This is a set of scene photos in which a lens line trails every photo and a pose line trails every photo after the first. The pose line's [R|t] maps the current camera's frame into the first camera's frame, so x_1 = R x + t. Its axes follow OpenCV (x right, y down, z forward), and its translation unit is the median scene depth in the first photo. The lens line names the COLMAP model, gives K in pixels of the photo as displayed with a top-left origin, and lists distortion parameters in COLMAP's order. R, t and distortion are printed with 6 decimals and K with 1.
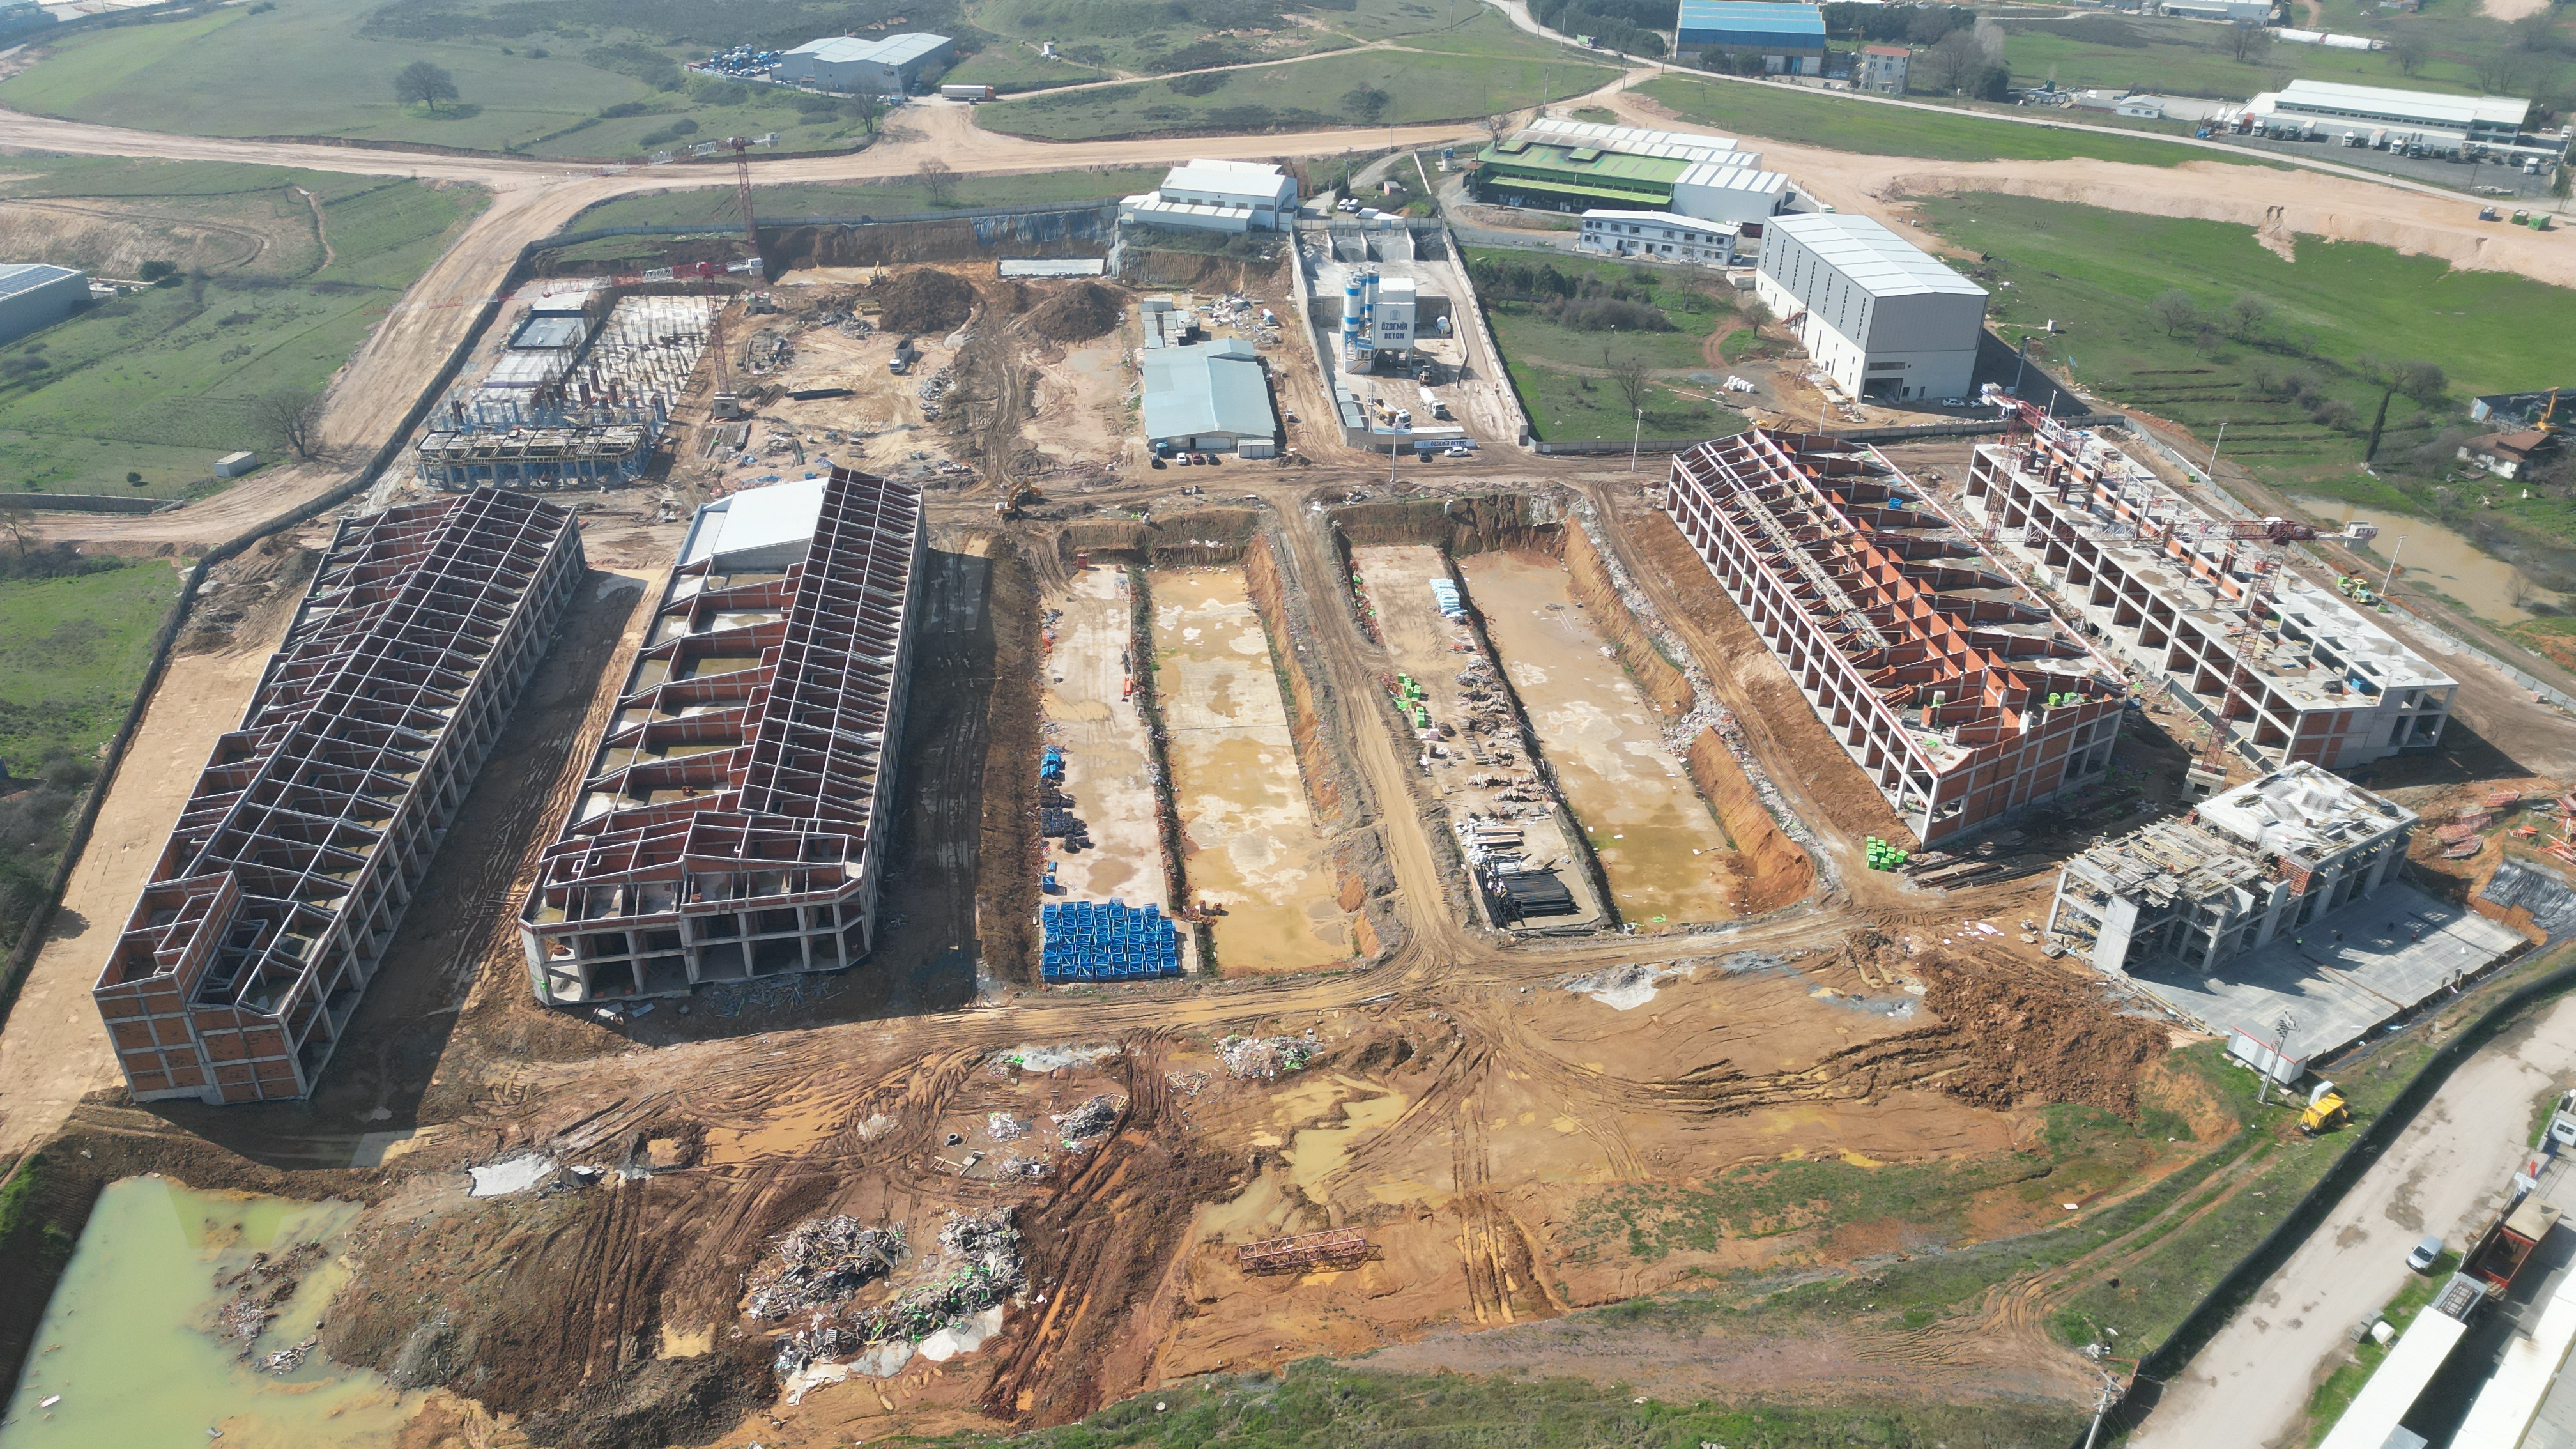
lens RADIAL K [[1764.8, 0, 1270.2], [0, 1764.8, 709.8], [0, 0, 1]] dist [0.073925, -0.070029]
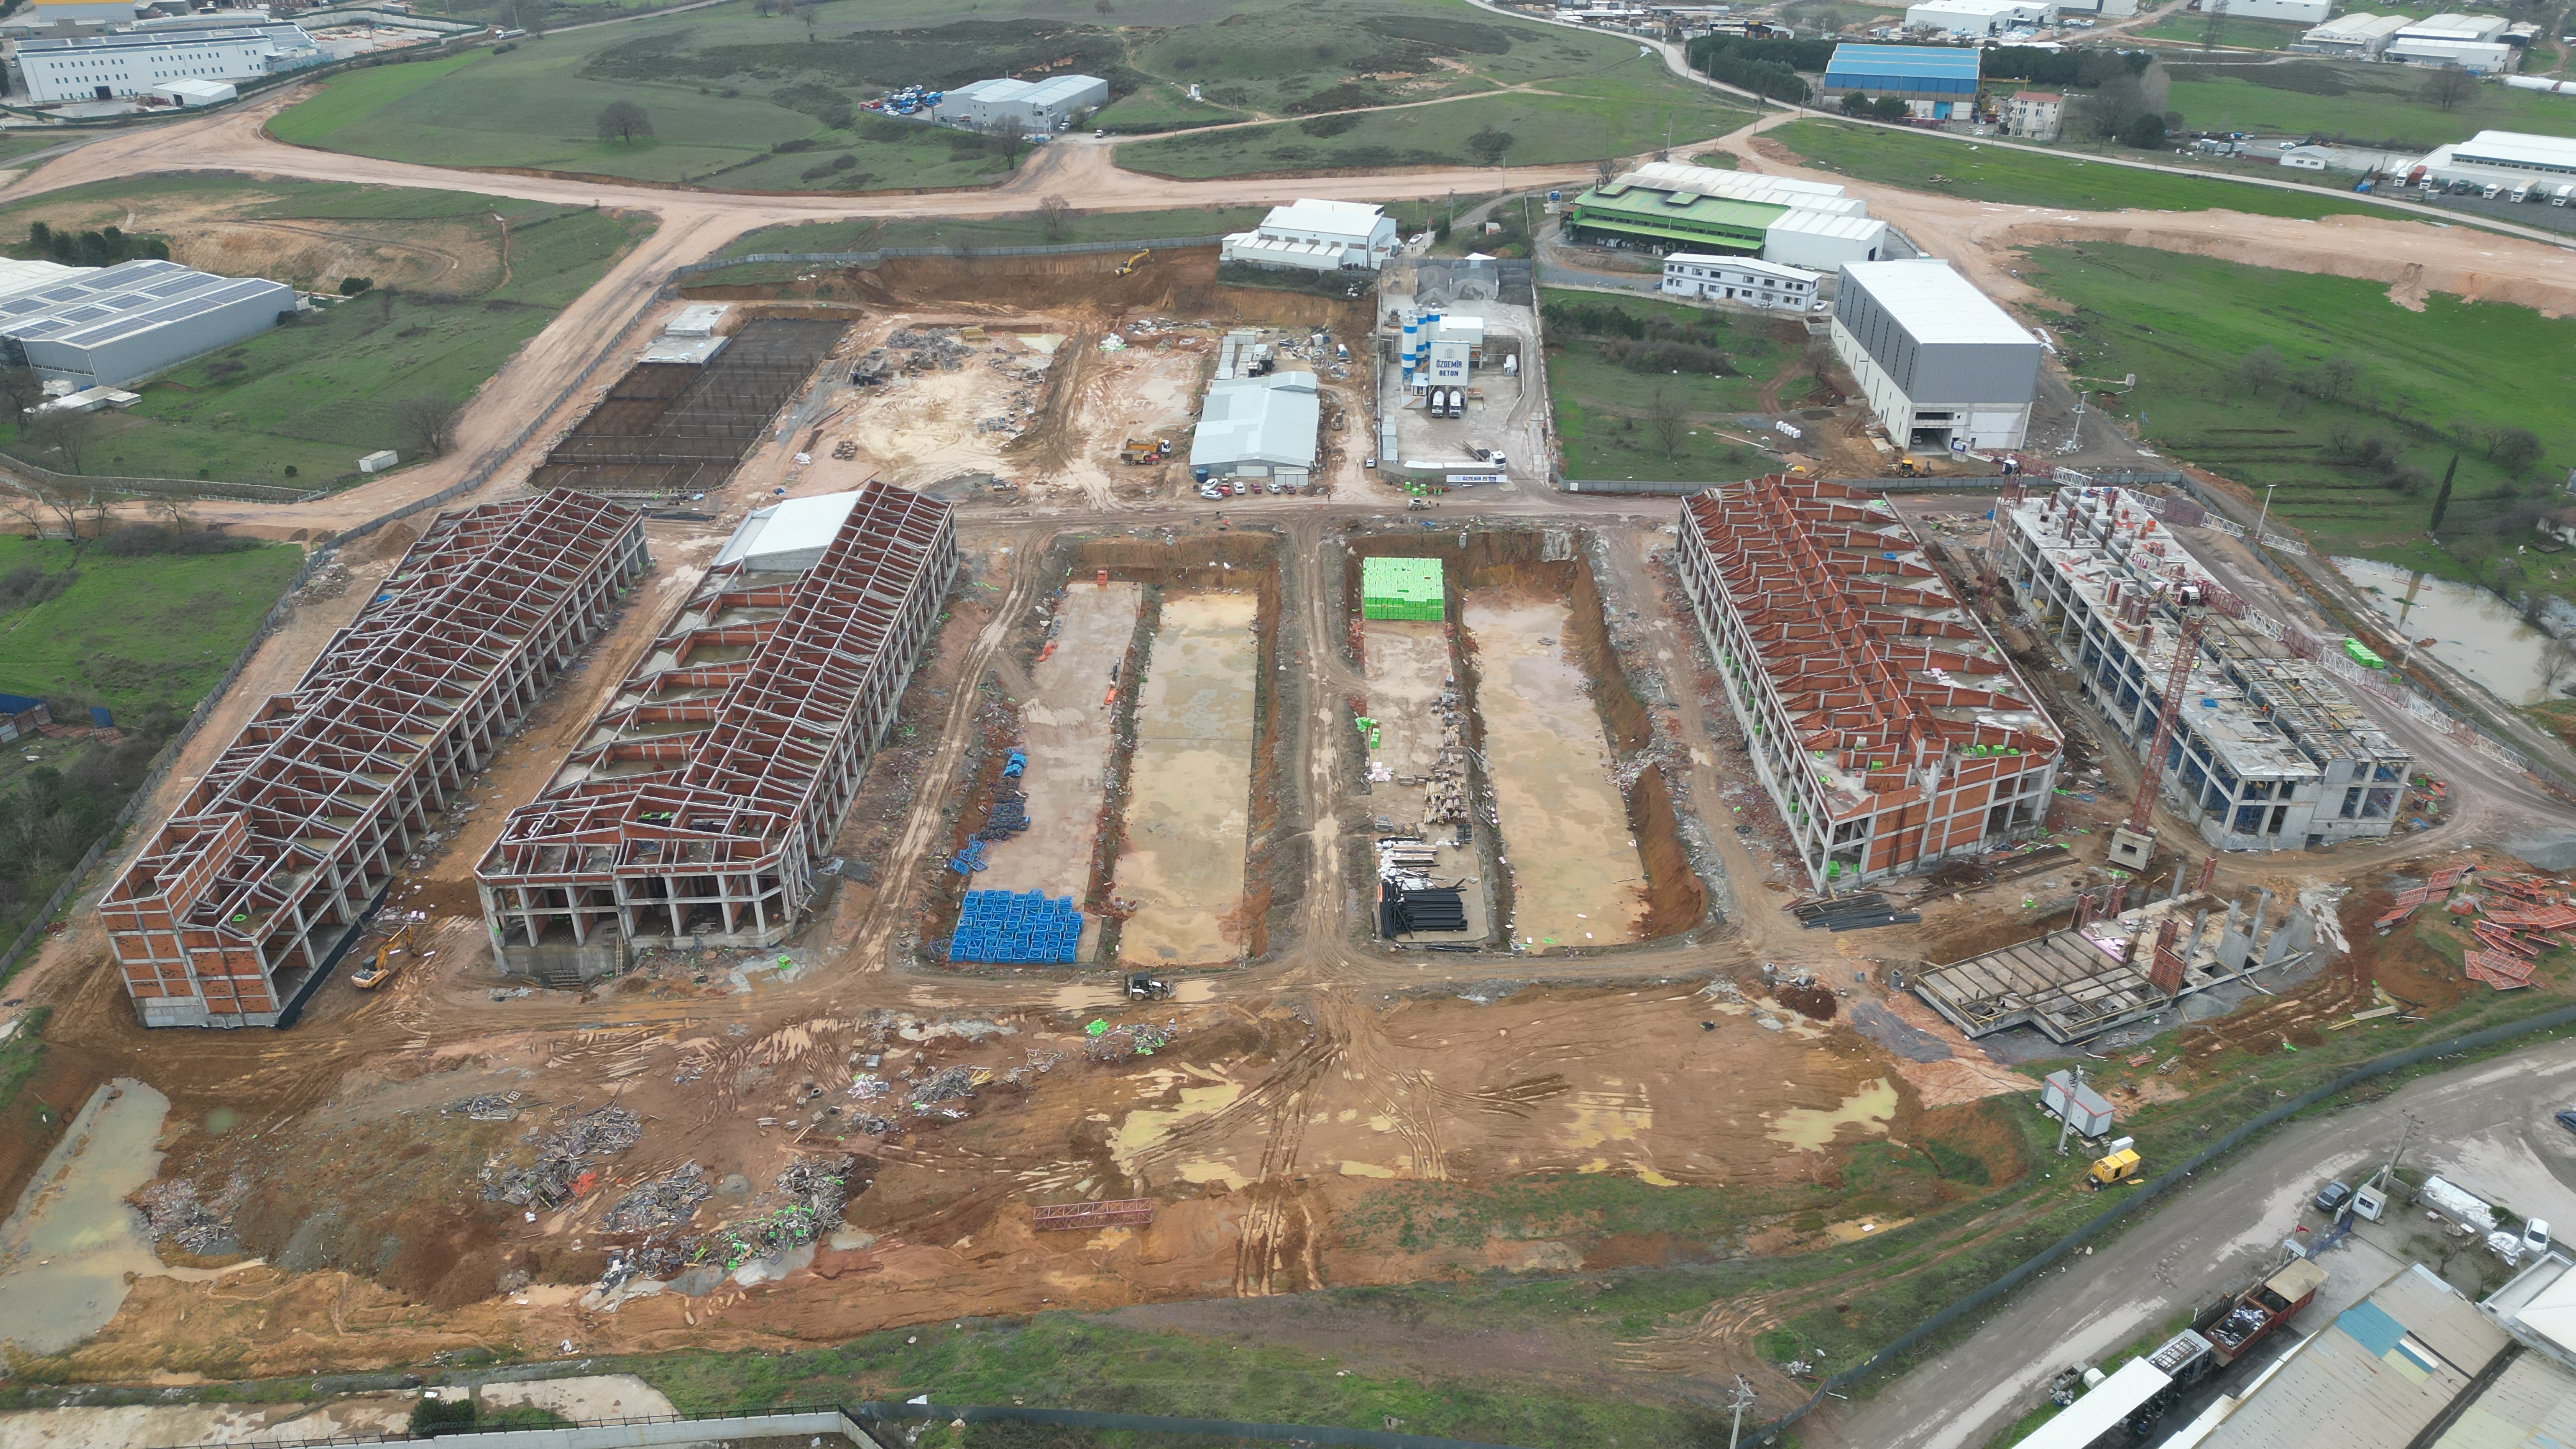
lens RADIAL K [[1764.8, 0, 1278.7], [0, 1764.8, 713.9], [0, 0, 1]] dist [0.073925, -0.070029]
pose [[0.990957, 0.049953, -0.124531, 0.156812], [-0.051998, 0.998560, -0.013216, 0.006297], [0.123691, 0.019572, 0.992128, -0.035499]]
